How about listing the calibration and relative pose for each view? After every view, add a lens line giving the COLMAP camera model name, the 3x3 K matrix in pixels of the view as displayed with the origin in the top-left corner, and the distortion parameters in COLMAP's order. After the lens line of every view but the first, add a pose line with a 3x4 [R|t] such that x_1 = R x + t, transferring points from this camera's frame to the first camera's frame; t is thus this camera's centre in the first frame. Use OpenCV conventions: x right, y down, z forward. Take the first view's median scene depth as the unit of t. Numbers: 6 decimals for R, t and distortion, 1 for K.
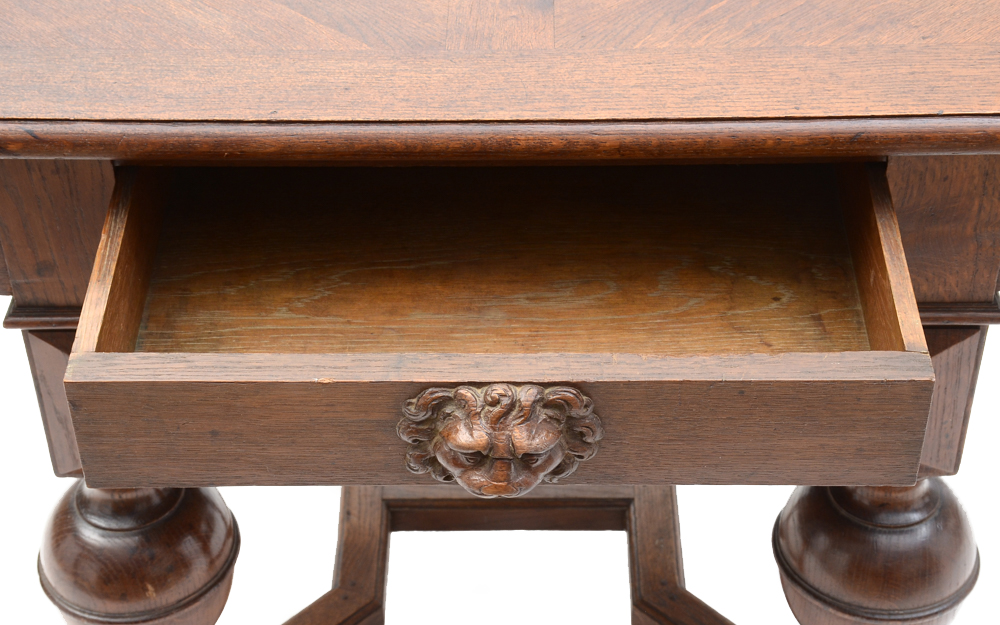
lens RADIAL K [[1831.8, 0, 486.9], [0, 1831.8, 316.5], [0, 0, 1]] dist [0.302422, 0.000000]
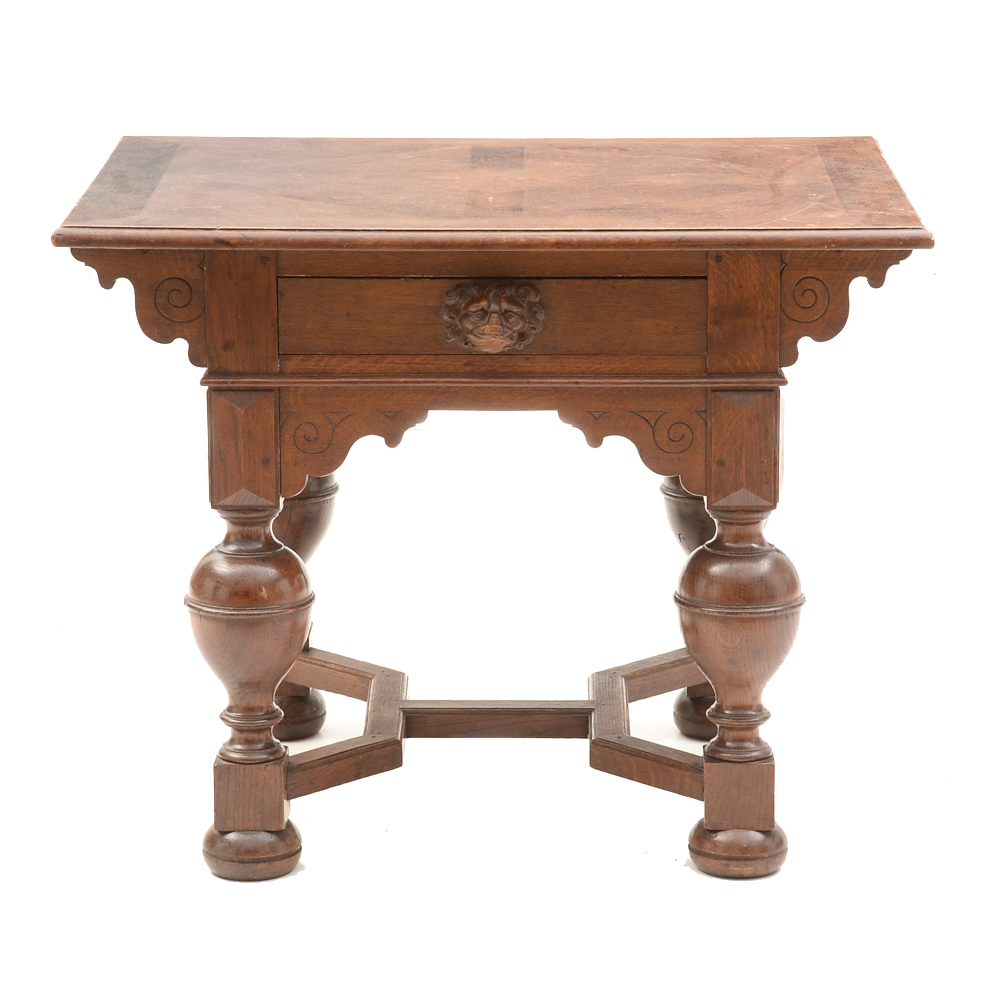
lens RADIAL K [[4220.9, 0, 524.7], [0, 4220.9, 523.9], [0, 0, 1]] dist [0.768265, 0.000000]
pose [[0.999823, 0.008259, 0.016880, -0.028497], [0.001434, 0.862096, -0.506743, 2.139640], [-0.018737, 0.506678, 0.861932, -2.341665]]
